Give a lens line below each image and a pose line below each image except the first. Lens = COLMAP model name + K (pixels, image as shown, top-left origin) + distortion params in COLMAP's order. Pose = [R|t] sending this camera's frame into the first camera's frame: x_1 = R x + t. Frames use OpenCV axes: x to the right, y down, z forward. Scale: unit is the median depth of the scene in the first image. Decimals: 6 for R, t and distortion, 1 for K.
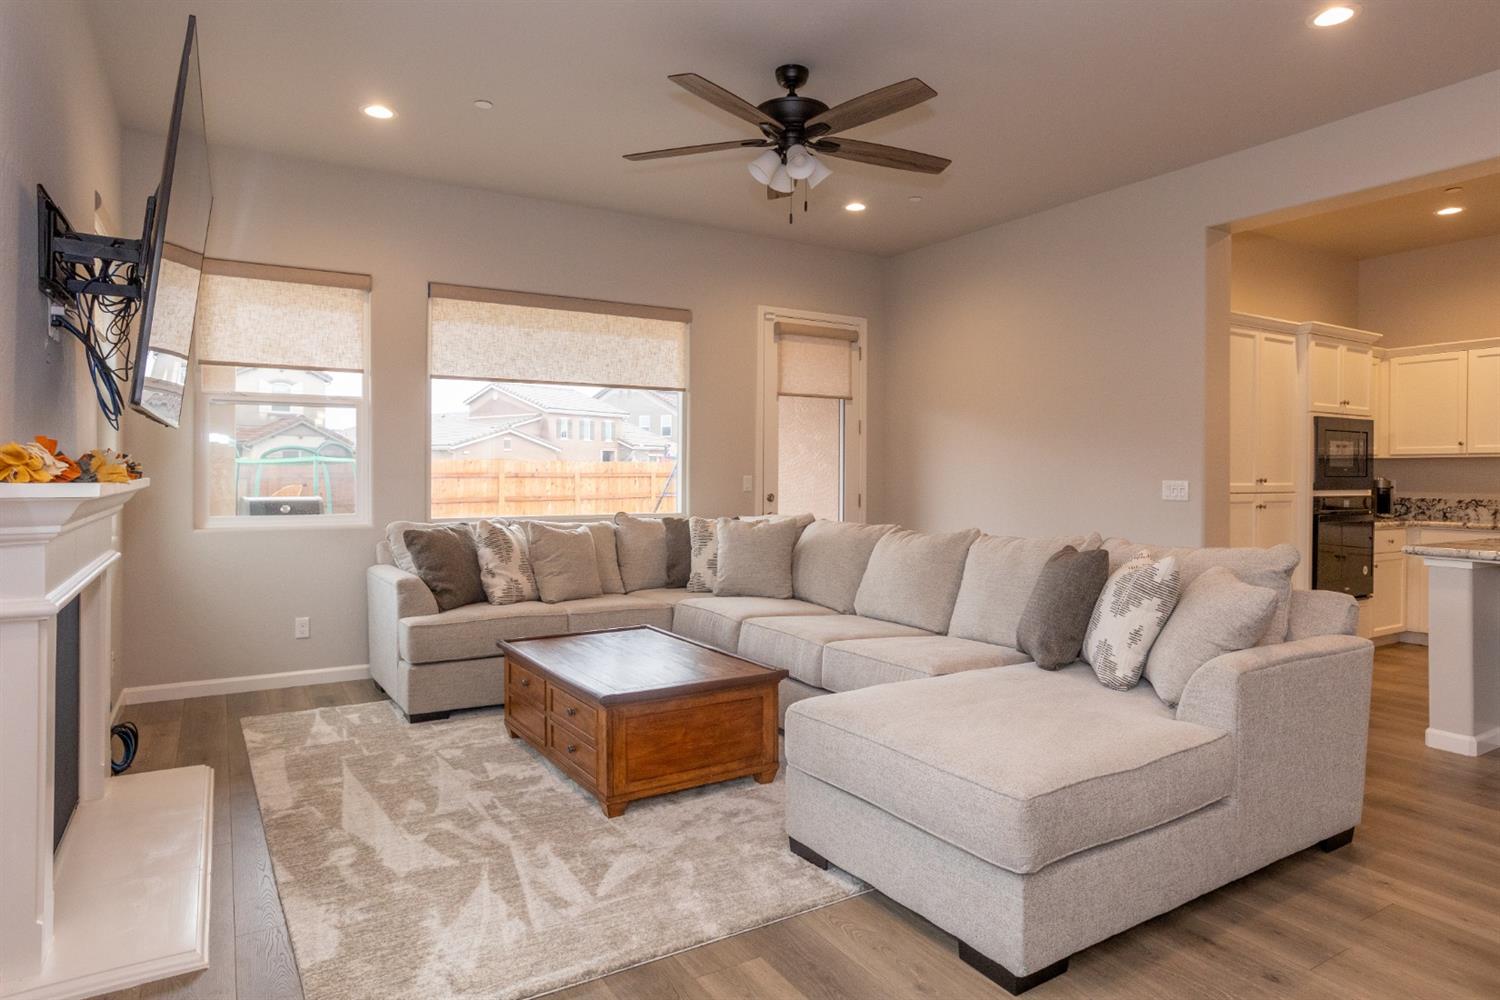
lens RADIAL K [[888.8, 0, 757.7], [0, 888.8, 494.4], [0, 0, 1]] dist [-0.029586, 0.005746]
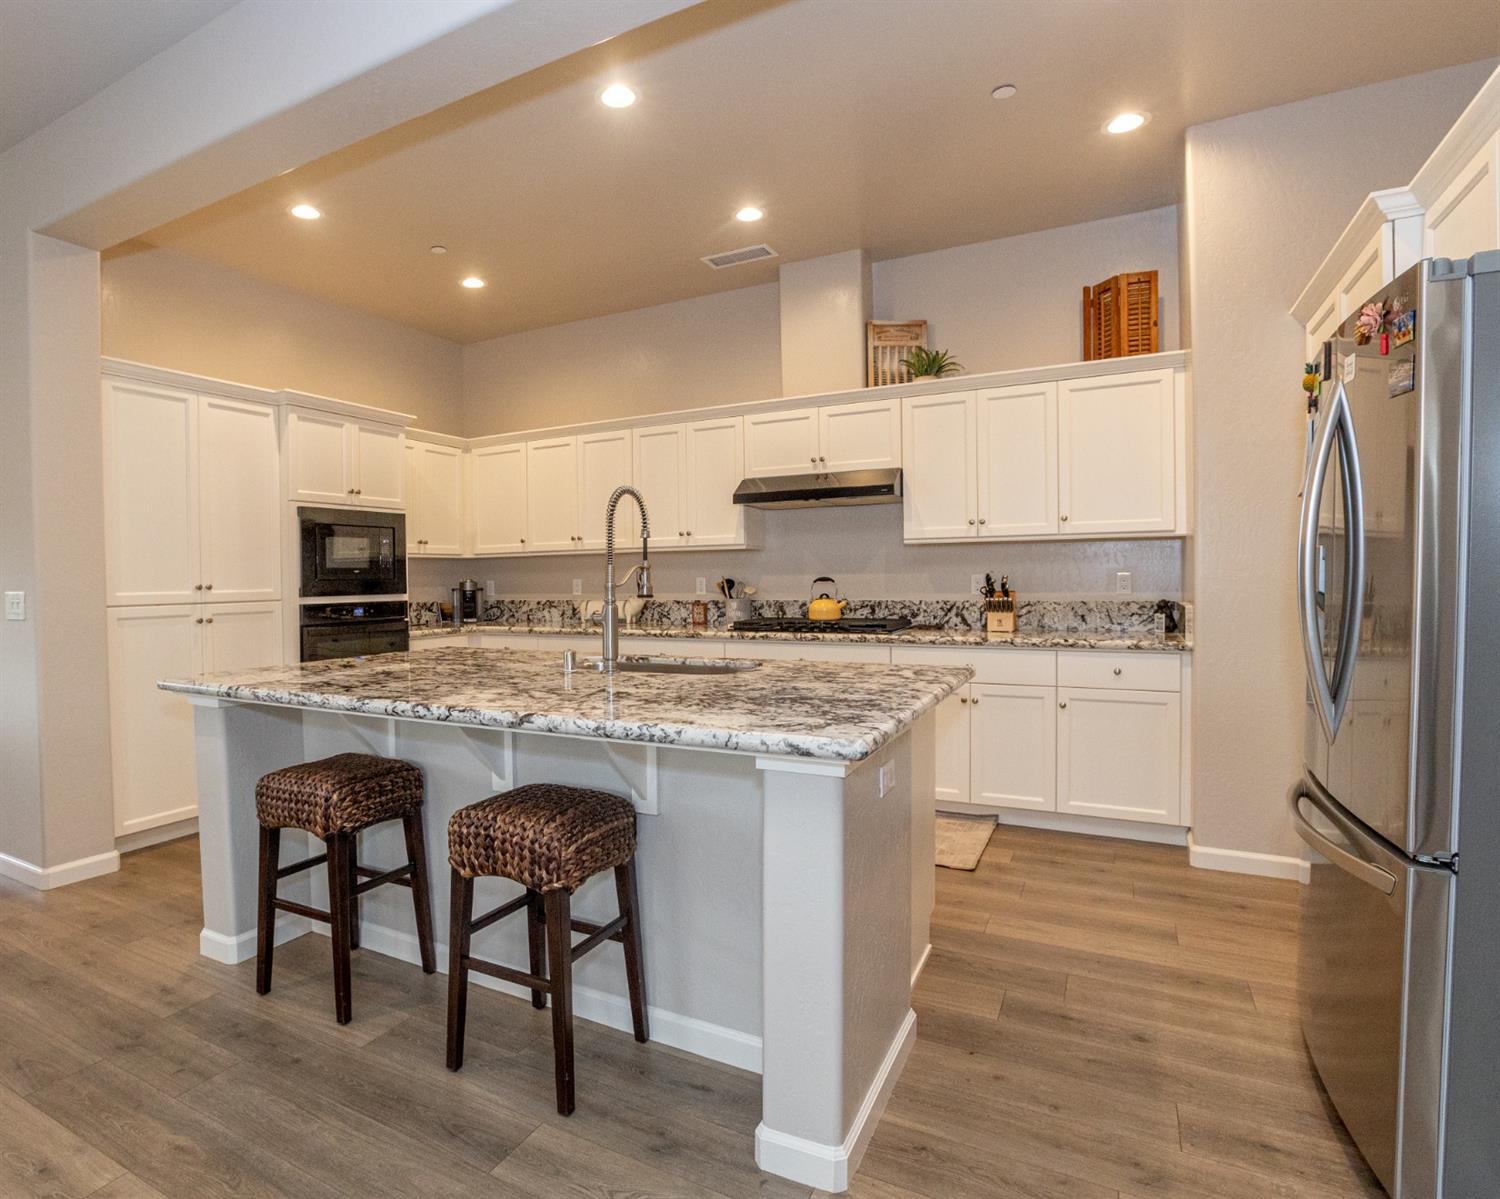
lens RADIAL K [[820.5, 0, 658.8], [0, 820.5, 595.6], [0, 0, 1]] dist [-0.044772, 0.012628]
pose [[0.883931, -0.030712, 0.466609, 0.627372], [0.034291, 0.999412, 0.000820, 0.005034], [-0.466359, 0.015275, 0.884464, 0.193947]]
